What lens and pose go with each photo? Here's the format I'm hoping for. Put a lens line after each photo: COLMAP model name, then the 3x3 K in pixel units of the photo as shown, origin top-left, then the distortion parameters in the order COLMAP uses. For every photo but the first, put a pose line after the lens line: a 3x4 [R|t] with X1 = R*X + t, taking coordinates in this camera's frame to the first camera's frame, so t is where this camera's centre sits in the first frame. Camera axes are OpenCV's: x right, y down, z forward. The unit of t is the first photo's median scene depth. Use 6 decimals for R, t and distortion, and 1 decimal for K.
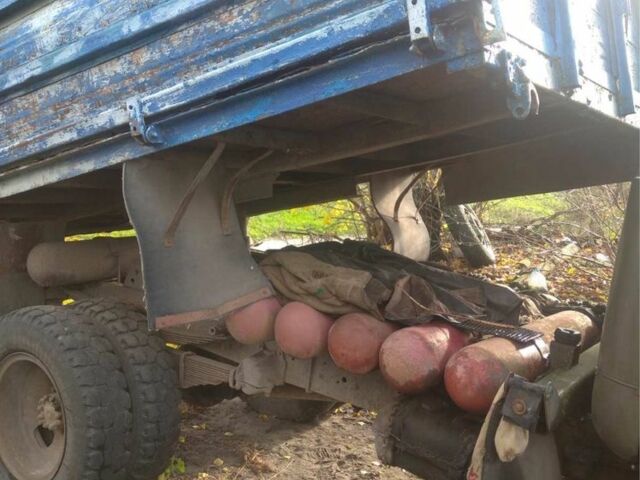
lens RADIAL K [[734.3, 0, 320.0], [0, 734.3, 240.0], [0, 0, 1]] dist [0.111230, -0.018971]
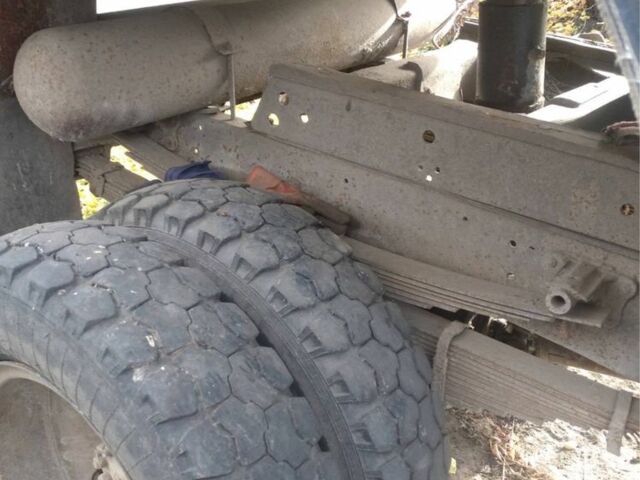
lens RADIAL K [[734.3, 0, 320.0], [0, 734.3, 240.0], [0, 0, 1]] dist [0.111230, -0.018971]
pose [[0.998935, -0.009496, -0.045156, -0.243544], [0.023876, 0.943776, 0.329722, -0.019383], [0.039486, -0.330449, 0.942998, 0.688246]]
